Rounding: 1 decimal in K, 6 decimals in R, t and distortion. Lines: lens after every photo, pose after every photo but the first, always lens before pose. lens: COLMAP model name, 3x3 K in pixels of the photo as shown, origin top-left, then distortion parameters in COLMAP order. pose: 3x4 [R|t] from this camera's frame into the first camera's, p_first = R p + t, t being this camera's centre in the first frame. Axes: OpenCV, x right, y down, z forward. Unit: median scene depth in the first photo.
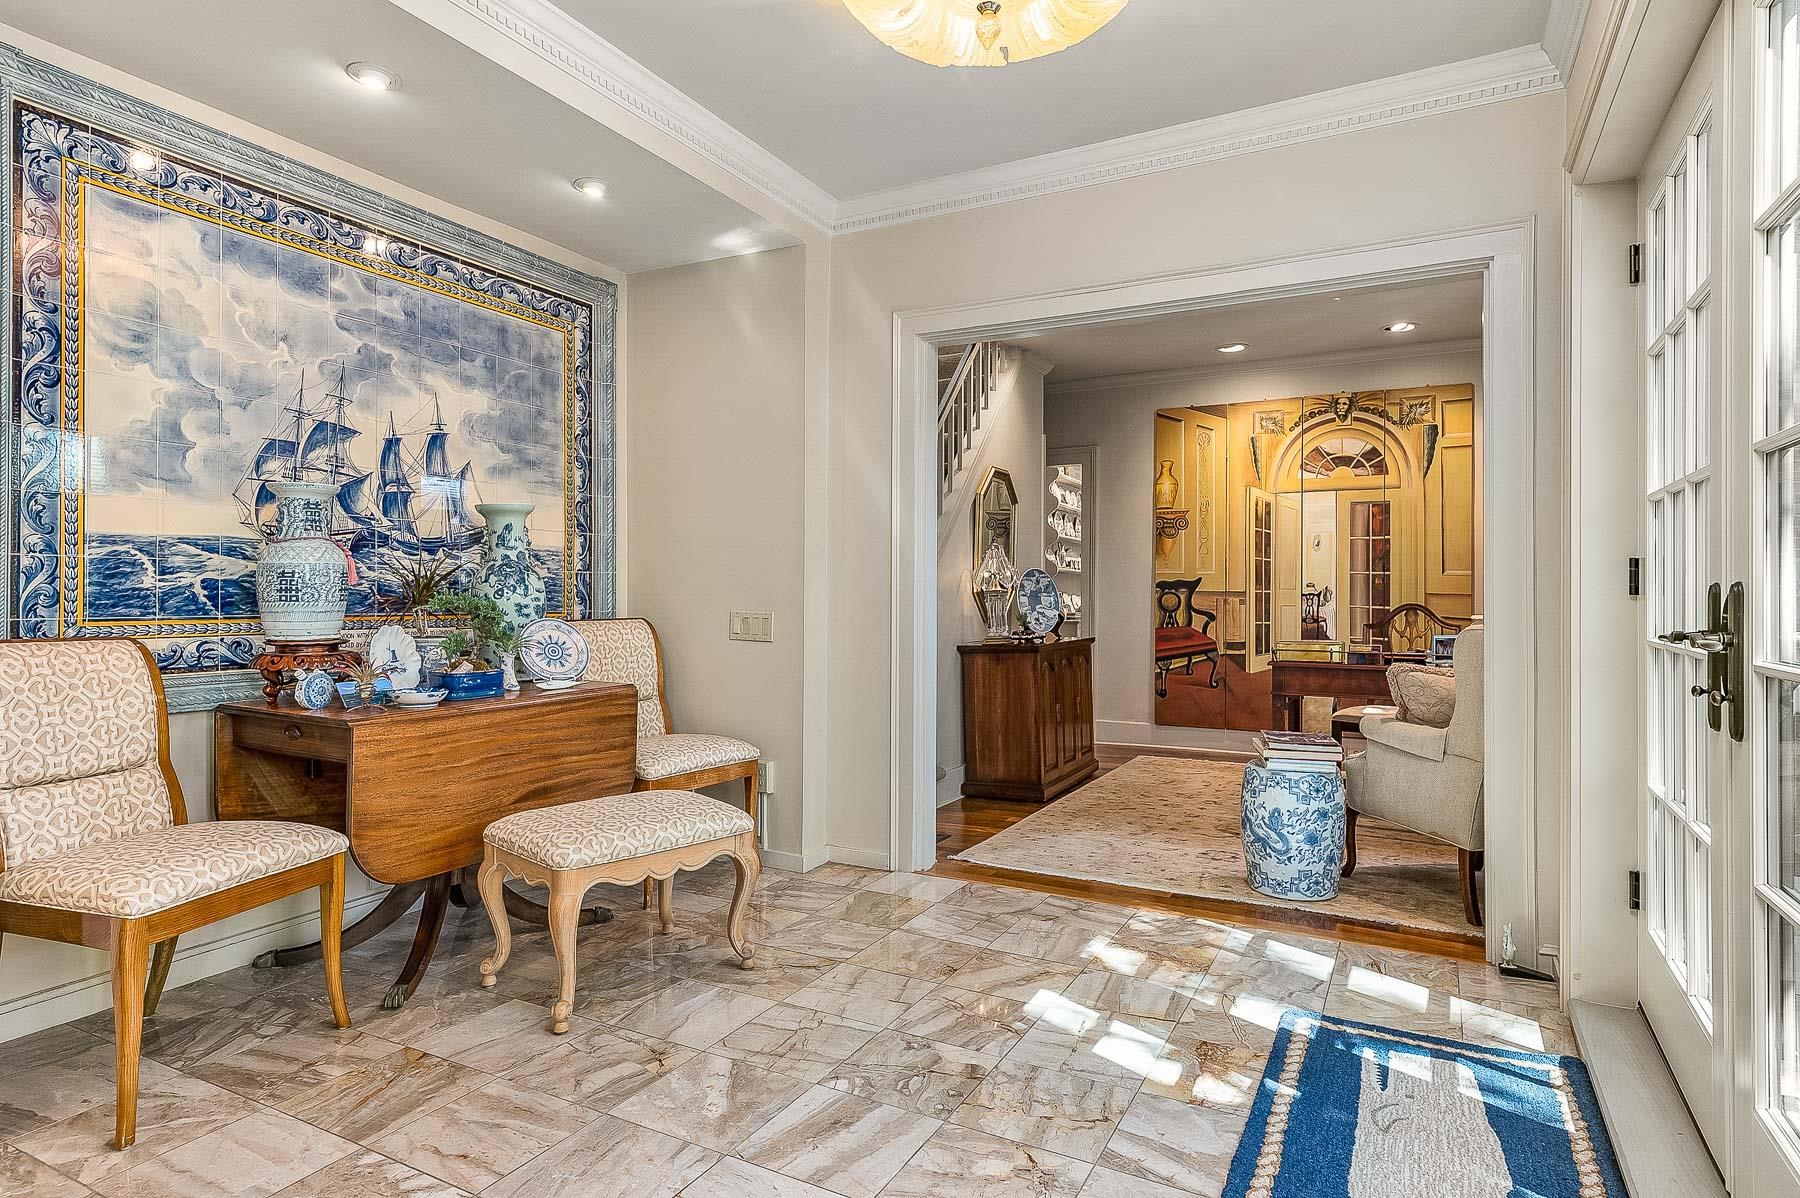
lens RADIAL K [[989.9, 0, 892.0], [0, 989.9, 592.2], [0, 0, 1]] dist [0.017296, -0.007036]
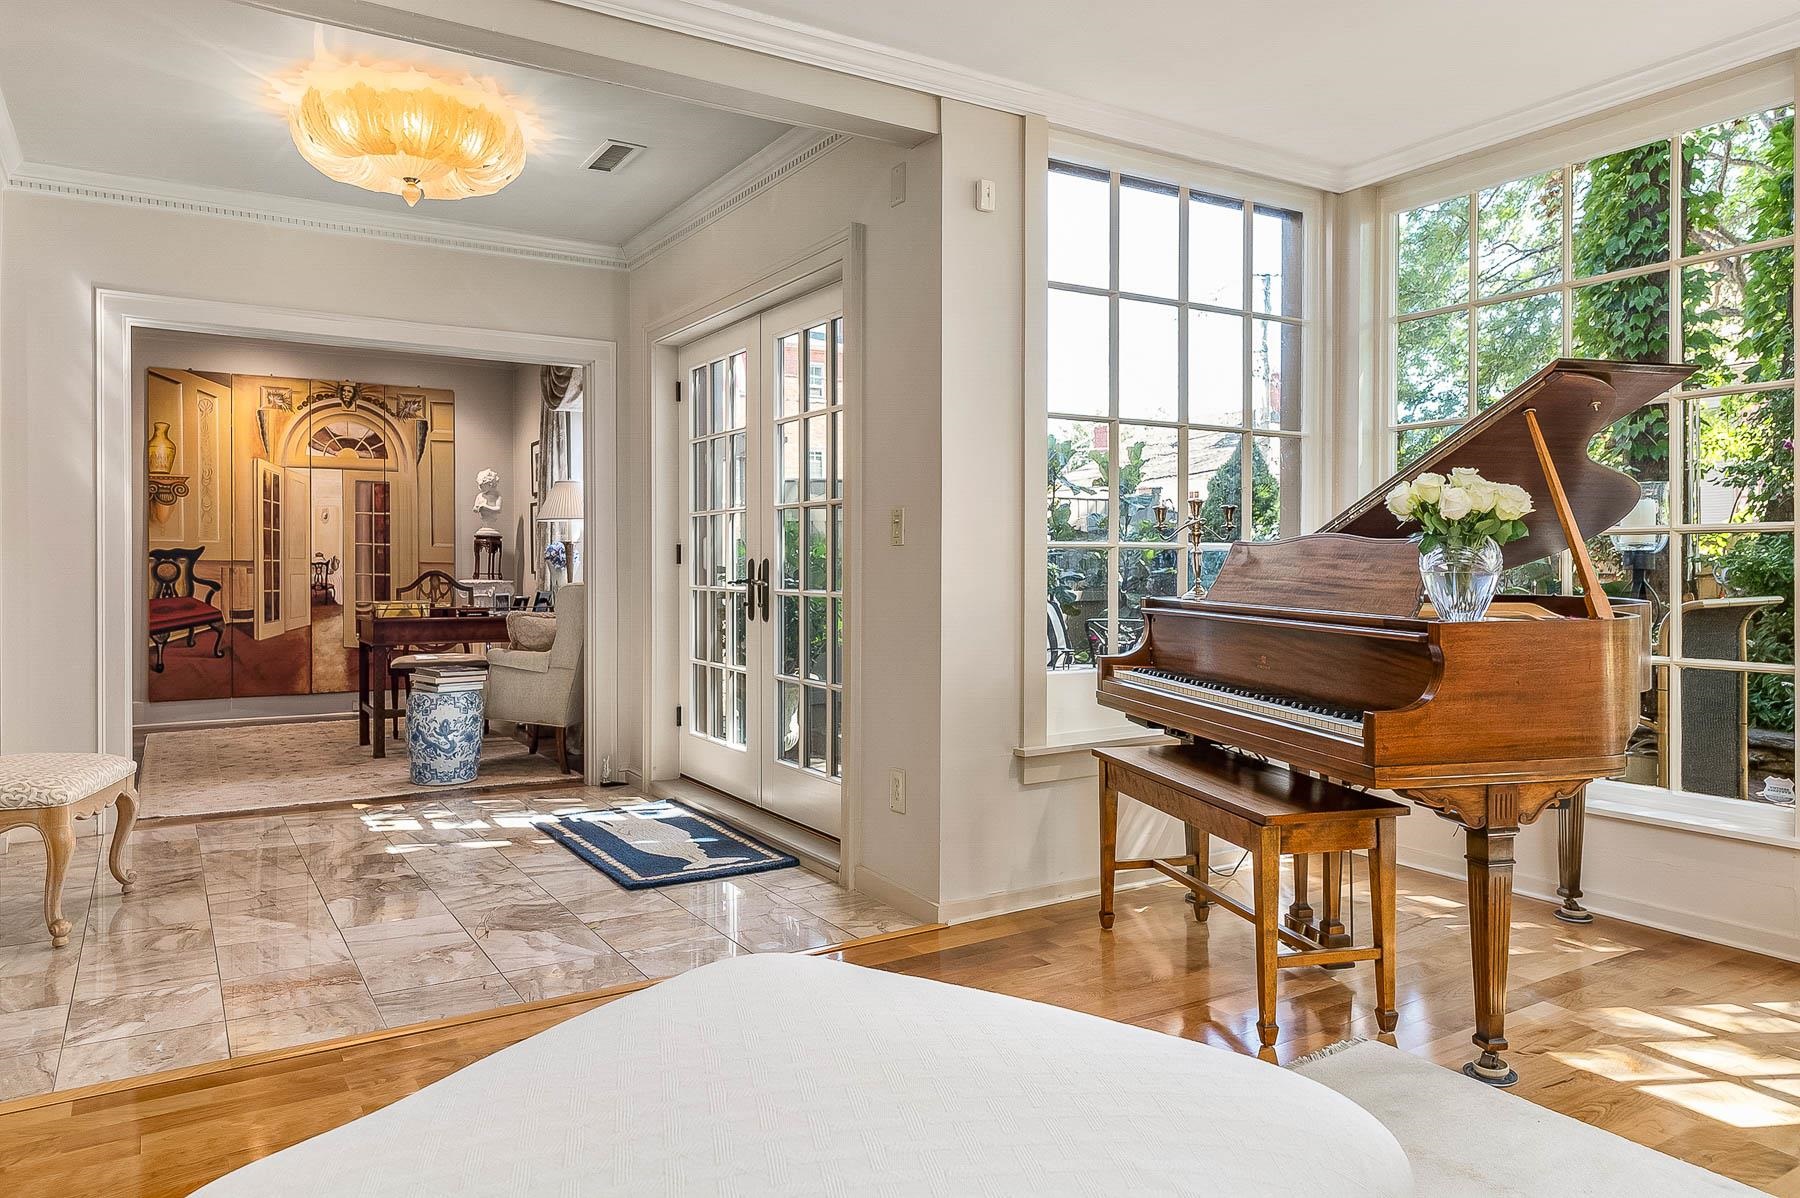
lens RADIAL K [[1200.2, 0, 901.1], [0, 1200.2, 586.3], [0, 0, 1]] dist [0.010767, -0.006149]
pose [[0.497908, -0.018932, 0.867023, -0.400669], [-0.000050, 0.999761, 0.021859, -0.001606], [-0.867230, -0.010927, 0.497788, -0.202090]]
